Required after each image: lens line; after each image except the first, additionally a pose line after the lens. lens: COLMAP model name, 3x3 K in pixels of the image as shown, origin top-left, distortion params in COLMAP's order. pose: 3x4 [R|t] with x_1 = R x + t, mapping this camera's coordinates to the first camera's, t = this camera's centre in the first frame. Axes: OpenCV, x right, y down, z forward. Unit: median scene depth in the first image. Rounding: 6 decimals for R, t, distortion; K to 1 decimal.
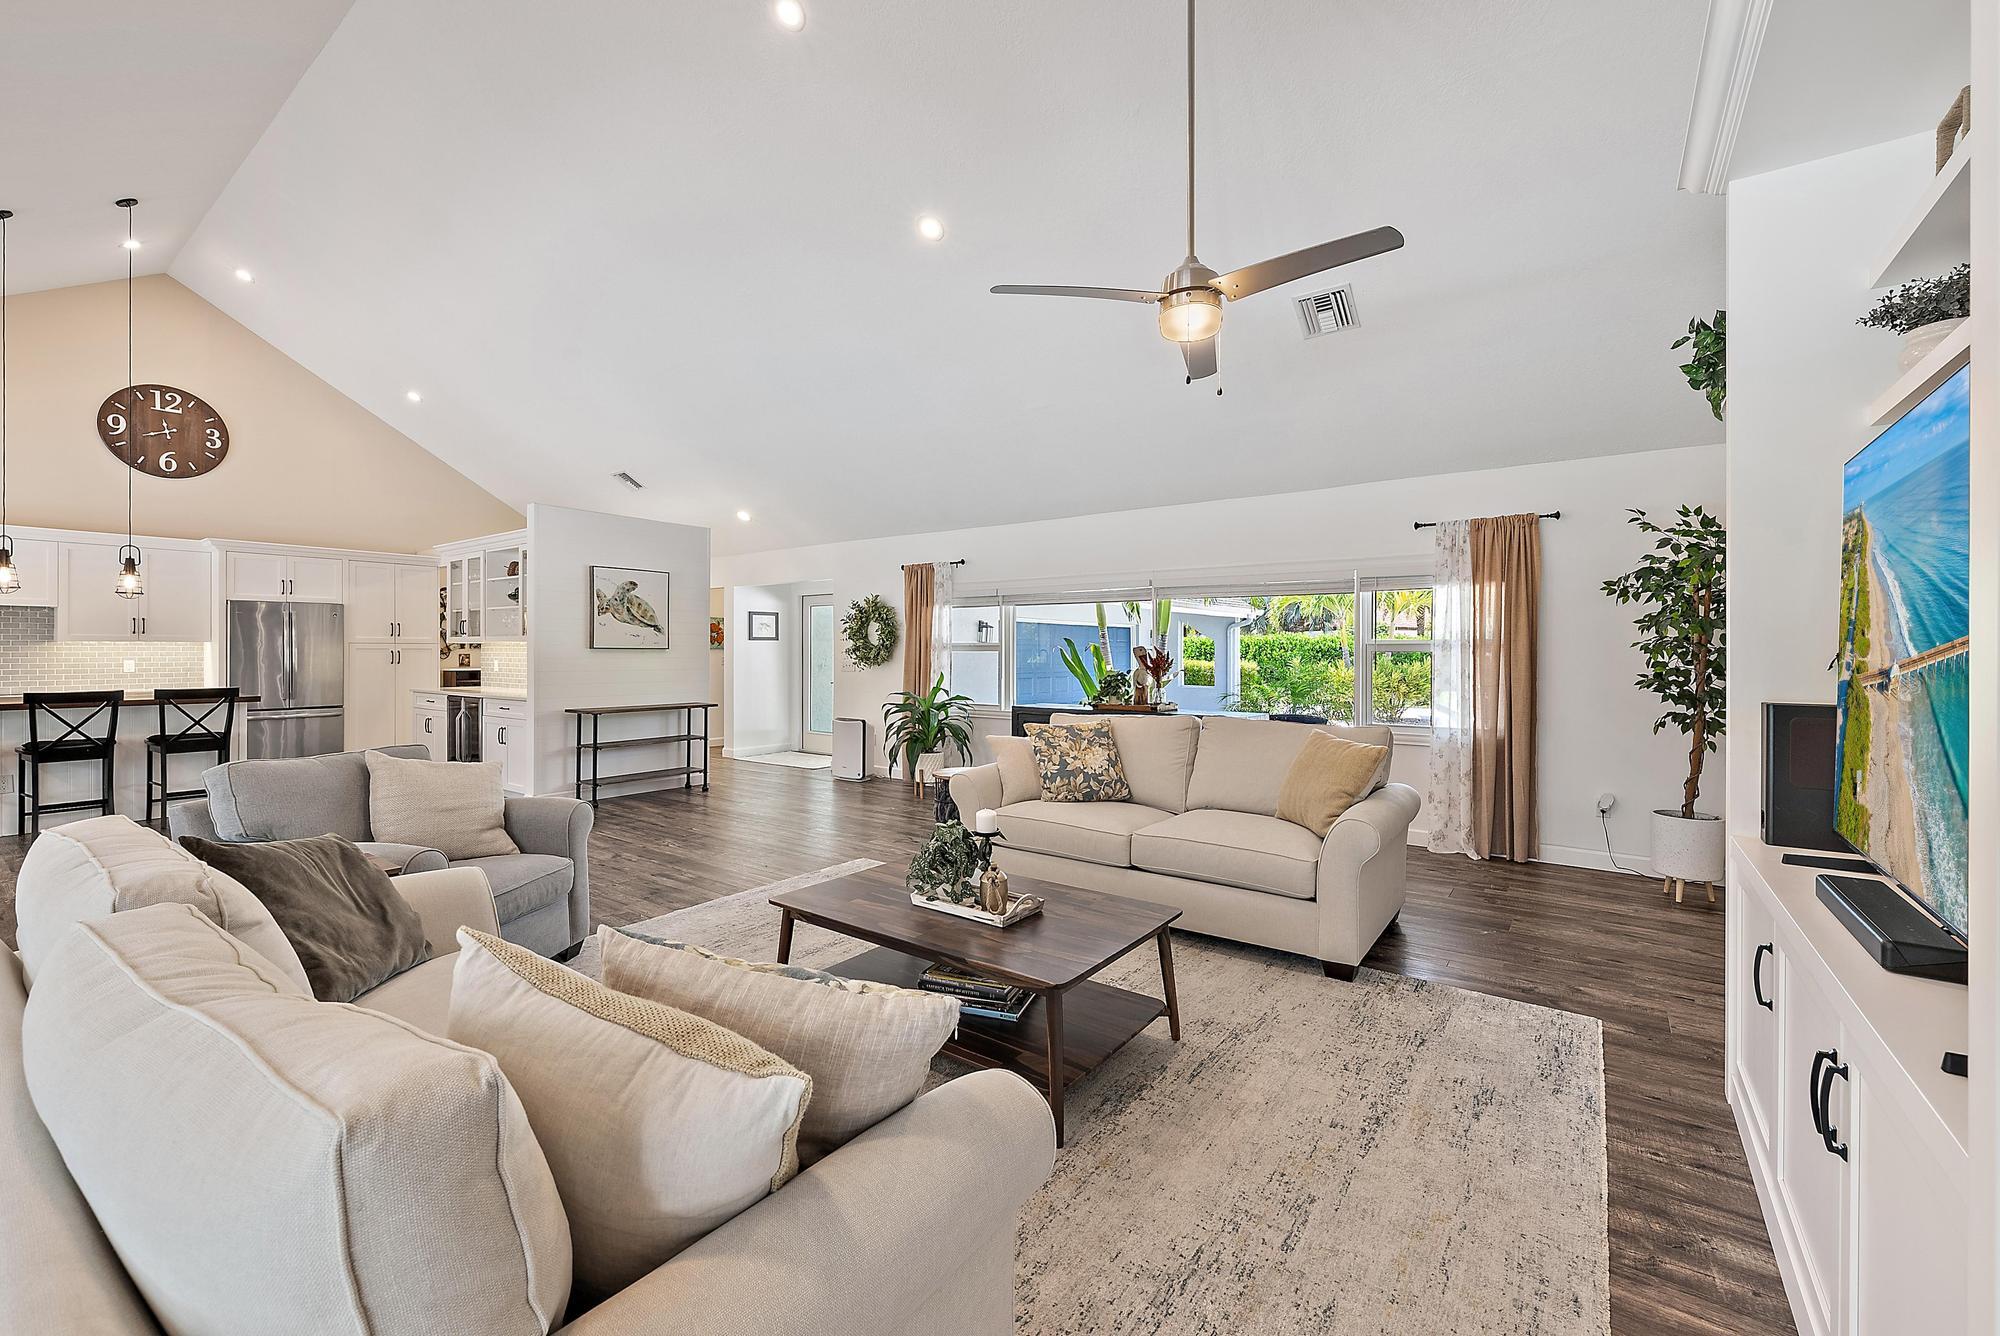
lens RADIAL K [[808.3, 0, 1002.5], [0, 808.3, 647.3], [0, 0, 1]] dist [0.000230, 0.000131]
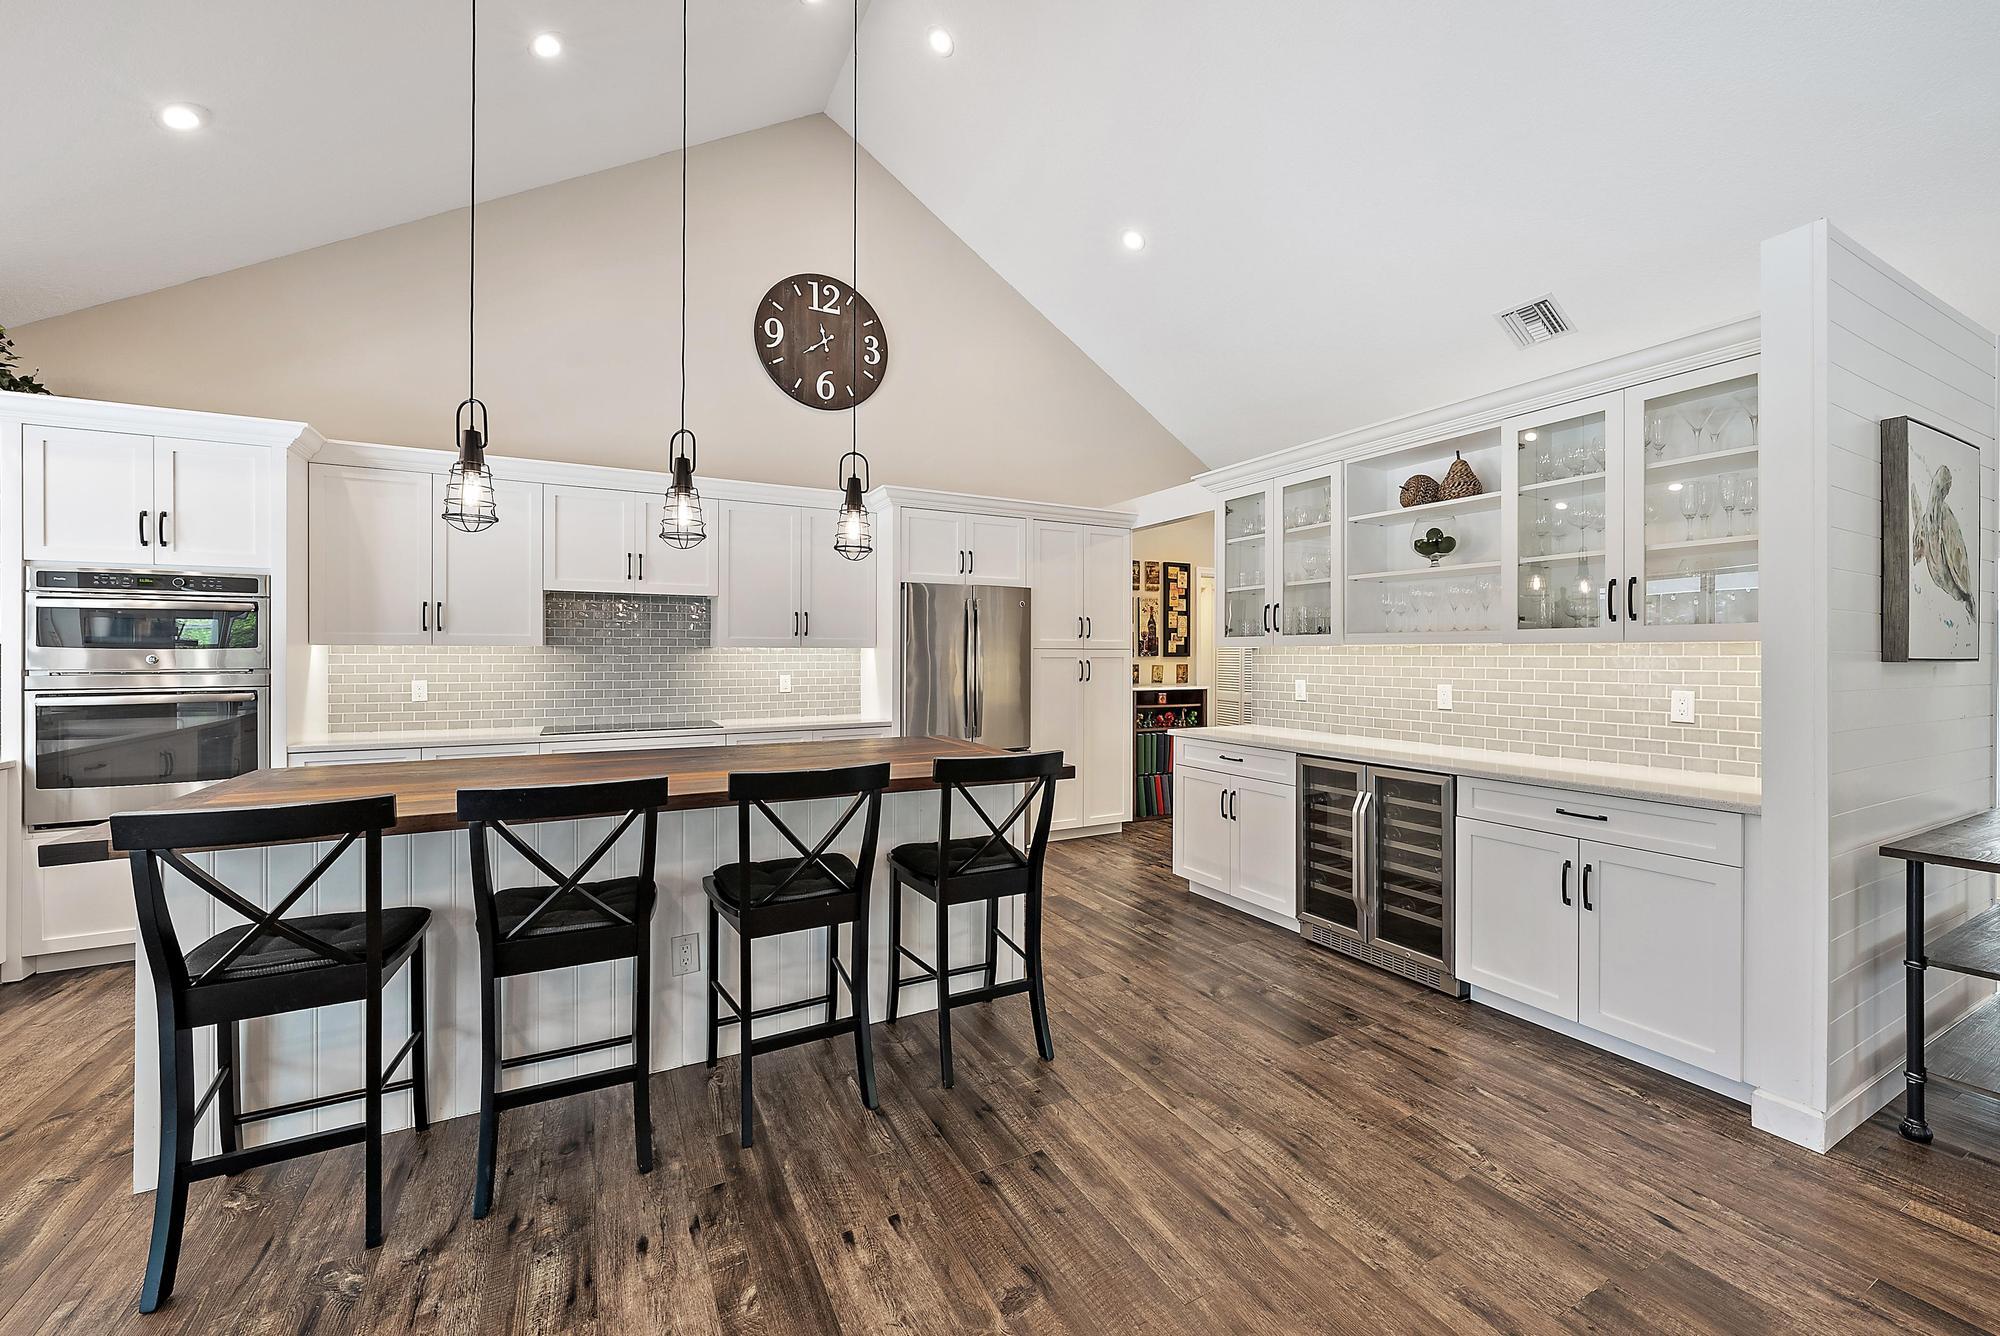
lens RADIAL K [[801.2, 0, 1009.4], [0, 801.2, 651.4], [0, 0, 1]] dist [-0.000113, 0.000179]
pose [[0.898691, -0.002470, -0.438576, -0.594879], [0.001278, 0.999995, -0.003012, -0.001504], [0.438581, 0.002147, 0.898689, 0.458351]]
